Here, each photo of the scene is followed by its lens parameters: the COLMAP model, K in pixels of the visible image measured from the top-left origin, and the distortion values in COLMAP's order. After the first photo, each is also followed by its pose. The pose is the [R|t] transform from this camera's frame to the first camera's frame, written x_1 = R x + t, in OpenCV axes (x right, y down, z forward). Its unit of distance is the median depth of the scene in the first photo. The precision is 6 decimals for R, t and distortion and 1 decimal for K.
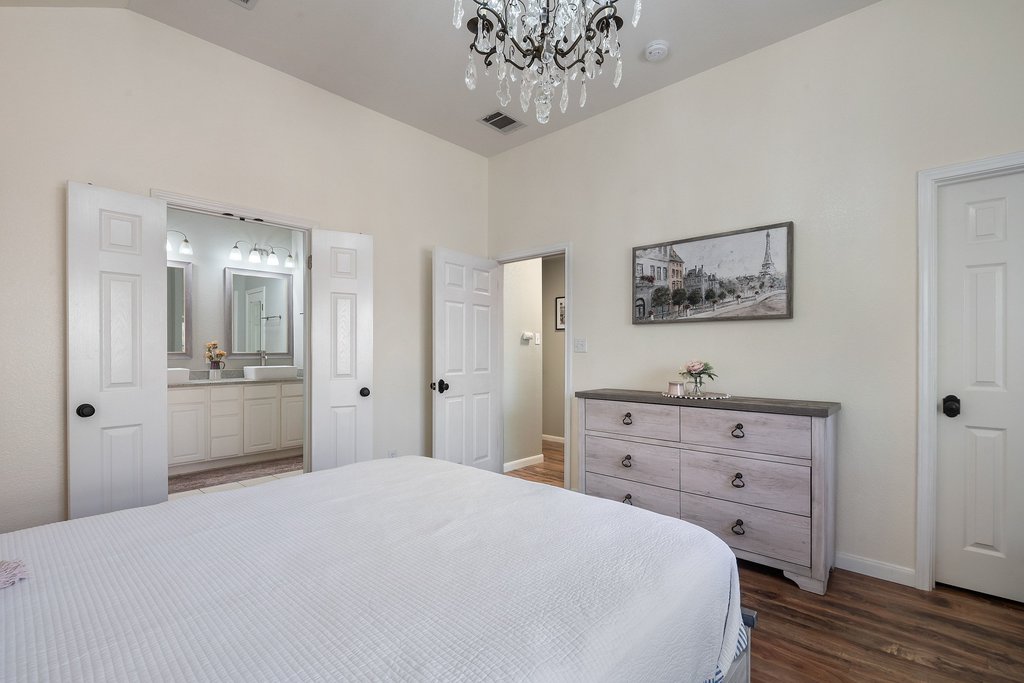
lens RADIAL K [[469.4, 0, 517.5], [0, 469.4, 354.6], [0, 0, 1]] dist [-0.004831, -0.000655]
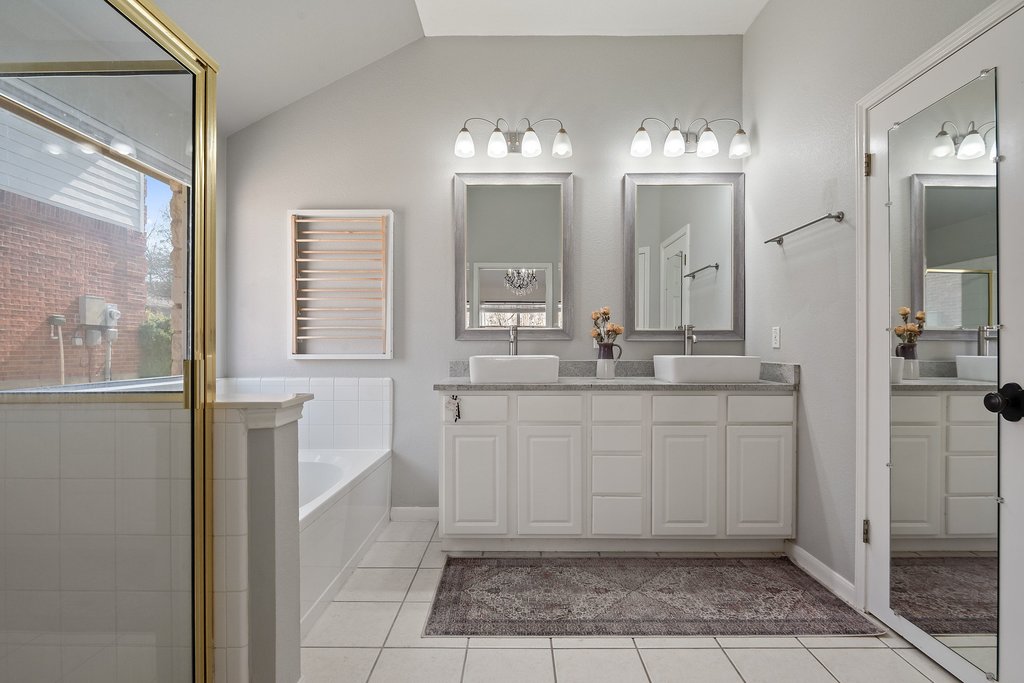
lens RADIAL K [[483.9, 0, 506.6], [0, 483.9, 346.5], [0, 0, 1]] dist [-0.004884, -0.001291]
pose [[0.668167, -0.000093, -0.744011, -0.298421], [-0.008510, 0.999934, -0.007768, 0.021664], [0.743963, 0.011522, 0.668122, 0.527417]]
